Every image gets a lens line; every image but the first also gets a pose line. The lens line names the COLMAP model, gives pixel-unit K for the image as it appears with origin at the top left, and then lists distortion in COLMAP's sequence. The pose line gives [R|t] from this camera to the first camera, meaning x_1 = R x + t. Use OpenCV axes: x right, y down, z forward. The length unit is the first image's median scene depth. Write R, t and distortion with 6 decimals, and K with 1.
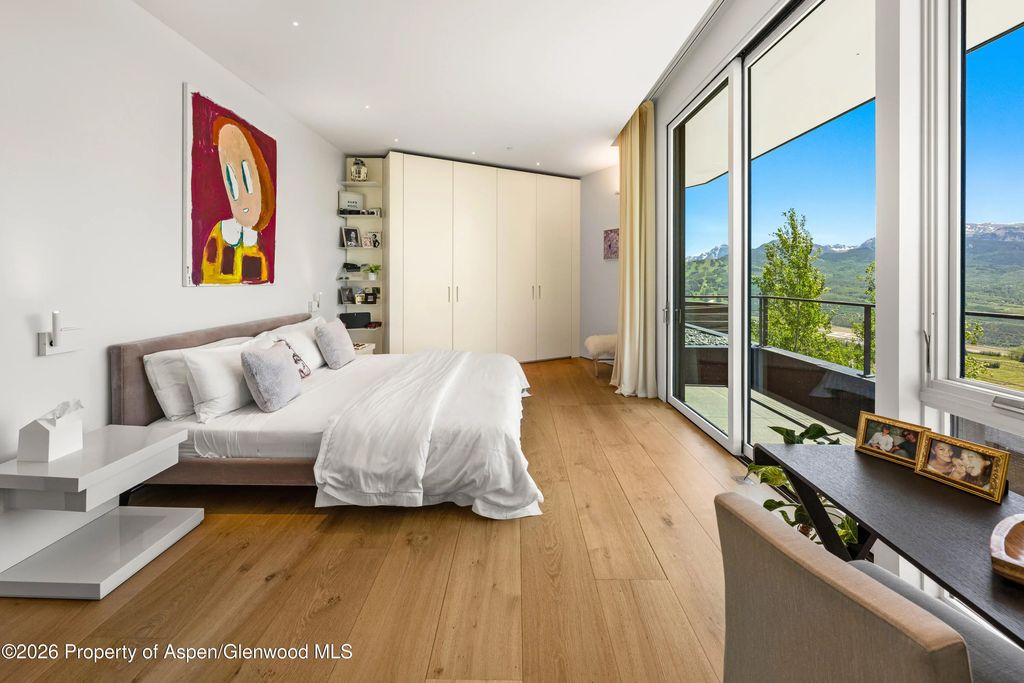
lens RADIAL K [[396.9, 0, 510.8], [0, 396.9, 279.2], [0, 0, 1]] dist [-0.000630, -0.000079]
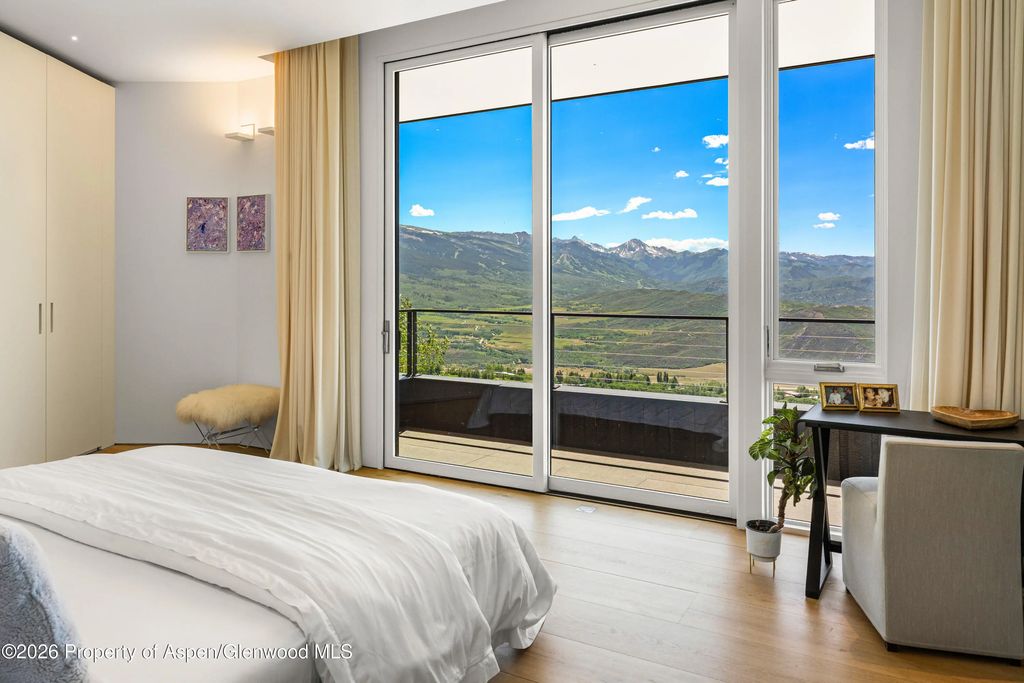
lens RADIAL K [[700.8, 0, 512.7], [0, 700.8, 279.3], [0, 0, 1]] dist [0.024622, -0.000145]
pose [[0.480923, 0.006177, 0.876741, -1.110271], [0.001529, 0.999968, -0.007884, -0.010806], [-0.876762, 0.005132, 0.480898, 0.445120]]
